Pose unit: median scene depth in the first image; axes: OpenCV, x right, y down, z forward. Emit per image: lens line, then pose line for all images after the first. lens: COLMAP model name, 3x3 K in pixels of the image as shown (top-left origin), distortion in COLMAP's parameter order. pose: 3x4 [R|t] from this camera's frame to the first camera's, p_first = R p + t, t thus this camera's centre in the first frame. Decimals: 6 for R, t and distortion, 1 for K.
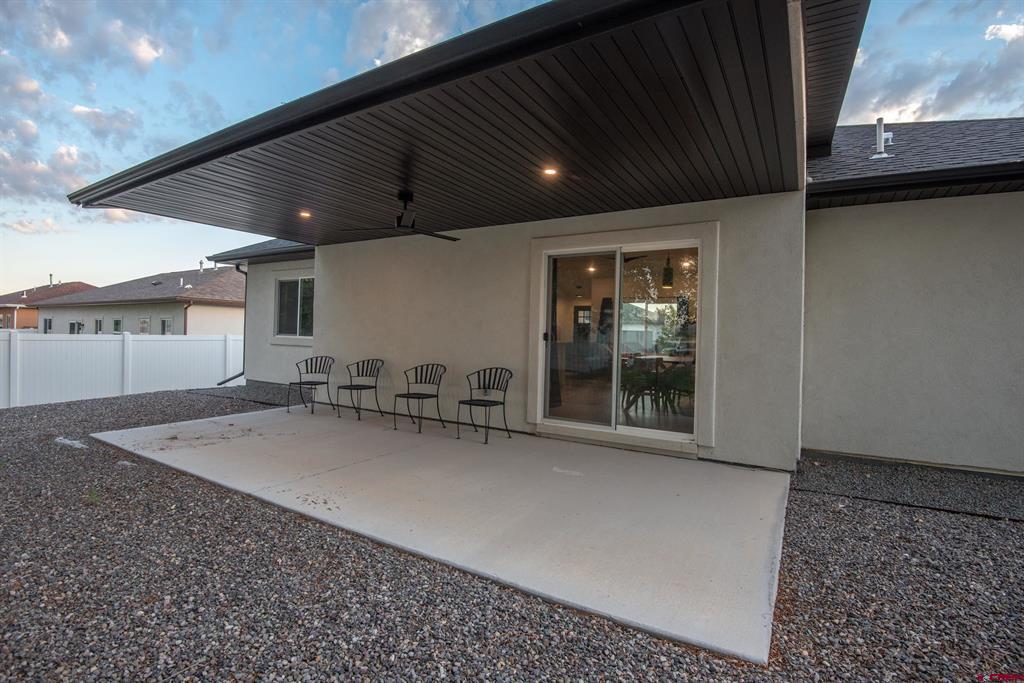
lens RADIAL K [[485.2, 0, 510.2], [0, 485.2, 334.6], [0, 0, 1]] dist [-0.040663, 0.001050]
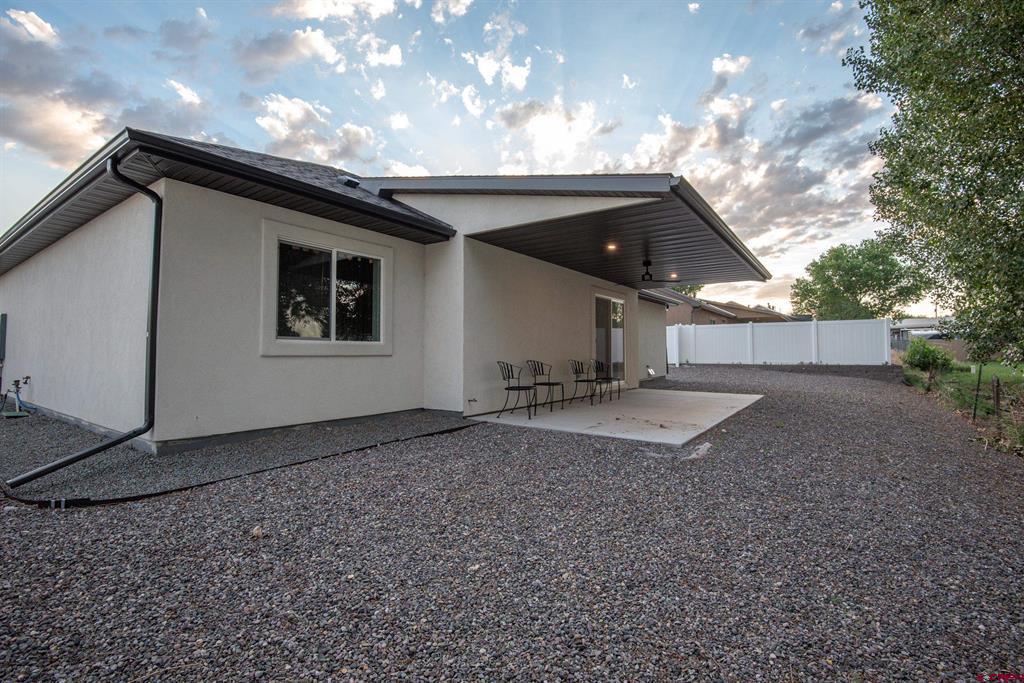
lens RADIAL K [[467.5, 0, 509.4], [0, 467.5, 330.6], [0, 0, 1]] dist [0.006839, -0.000262]
pose [[0.074425, 0.021514, 0.996995, -0.114329], [-0.006350, 0.999757, -0.021100, 0.000228], [-0.997206, -0.004761, 0.074543, 0.079342]]
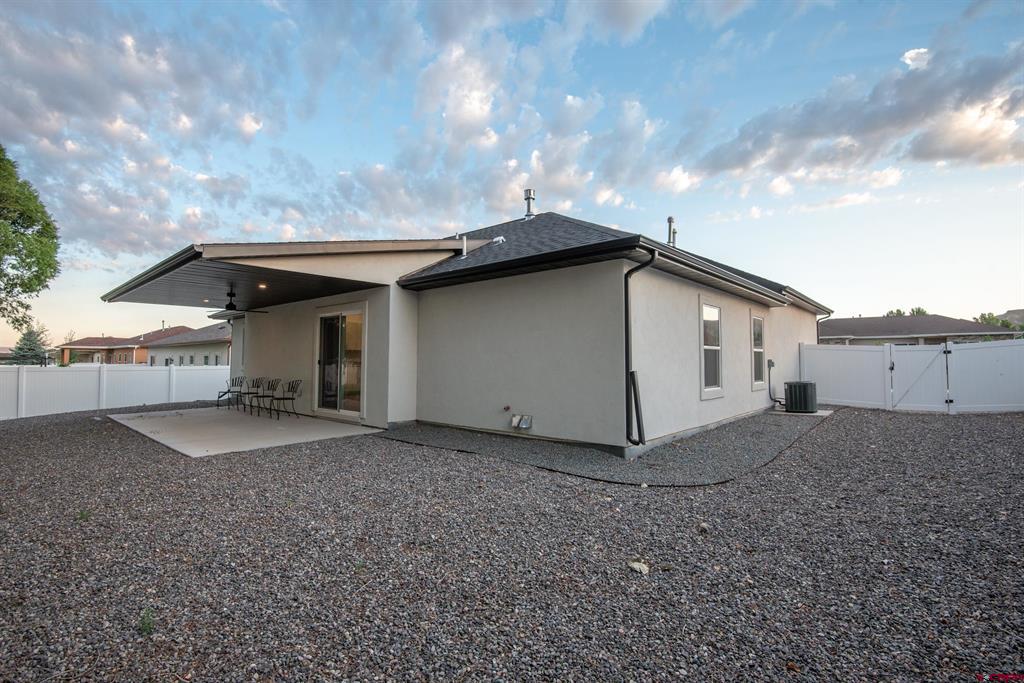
lens RADIAL K [[480.9, 0, 518.9], [0, 480.9, 334.0], [0, 0, 1]] dist [-0.001733, -0.029356]
pose [[0.985077, -0.033745, -0.168772, 0.074553], [0.024826, 0.998195, -0.054680, 0.001036], [0.170313, 0.049674, 0.984137, -0.043708]]
